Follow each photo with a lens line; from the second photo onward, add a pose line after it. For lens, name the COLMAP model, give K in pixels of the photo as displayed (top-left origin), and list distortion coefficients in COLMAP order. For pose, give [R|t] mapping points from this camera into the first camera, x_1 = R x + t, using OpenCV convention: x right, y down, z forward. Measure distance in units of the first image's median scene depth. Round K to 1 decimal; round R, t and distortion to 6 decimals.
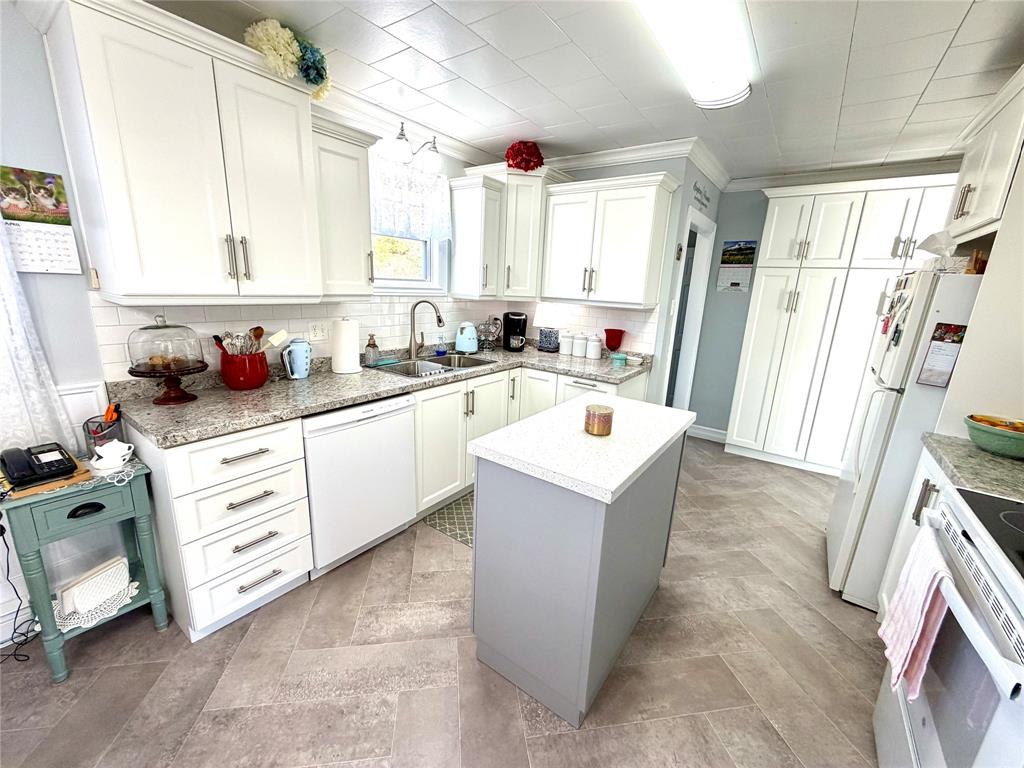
lens RADIAL K [[407.0, 0, 519.2], [0, 407.0, 382.7], [0, 0, 1]] dist [-0.000137, 0.000465]
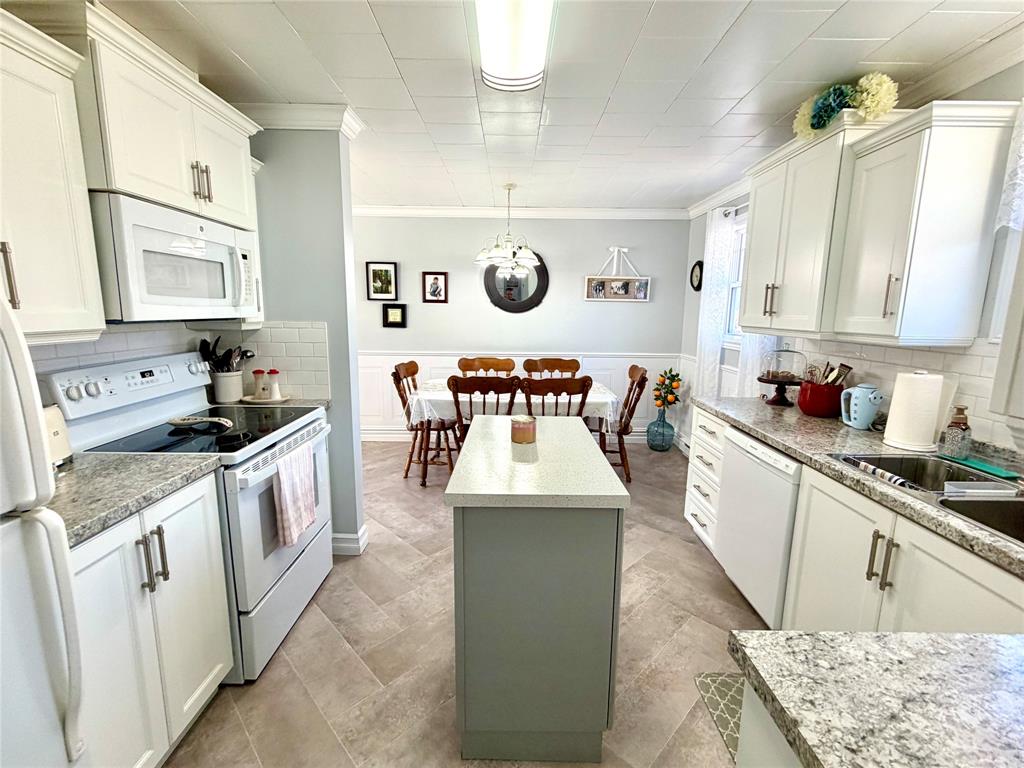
lens RADIAL K [[407.0, 0, 515.2], [0, 407.0, 382.3], [0, 0, 1]] dist [-0.000137, 0.000465]
pose [[-0.789155, 0.060928, -0.611165, 0.501844], [-0.187768, 0.923495, 0.334516, -0.222465], [0.584789, 0.378742, -0.717340, 1.012352]]
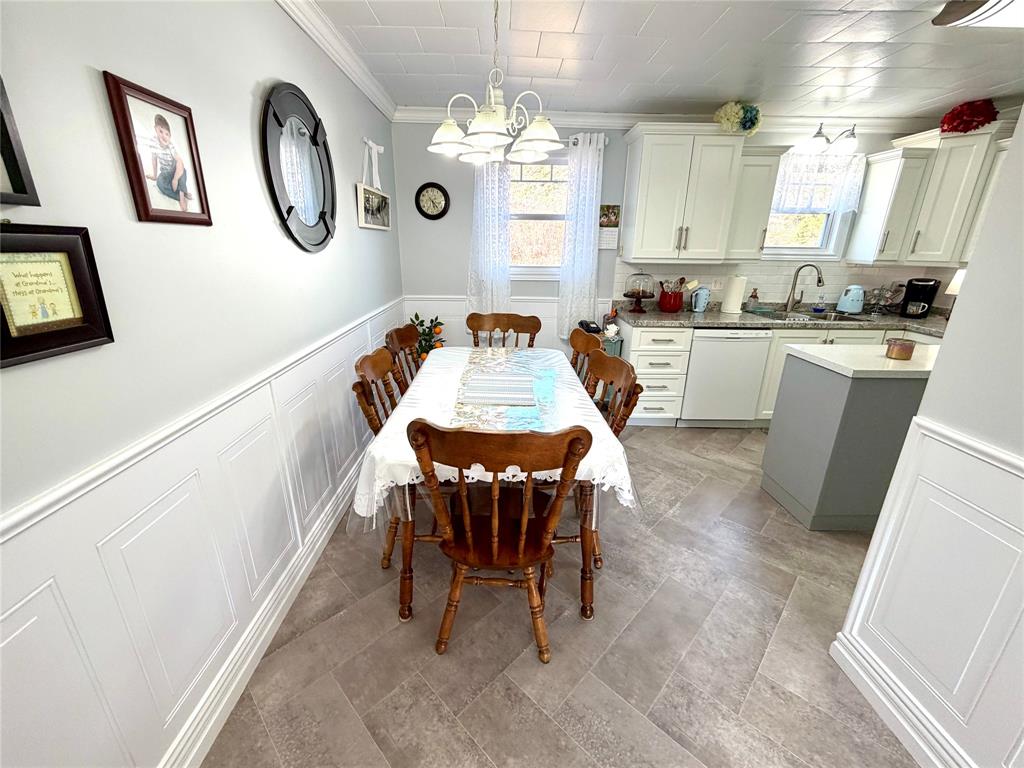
lens RADIAL K [[407.0, 0, 512.2], [0, 407.0, 372.9], [0, 0, 1]] dist [-0.000137, 0.000465]
pose [[0.584262, 0.209643, -0.784020, 0.296907], [-0.178718, 0.975580, 0.127682, 0.131225], [0.791643, 0.065519, 0.607461, -0.472542]]
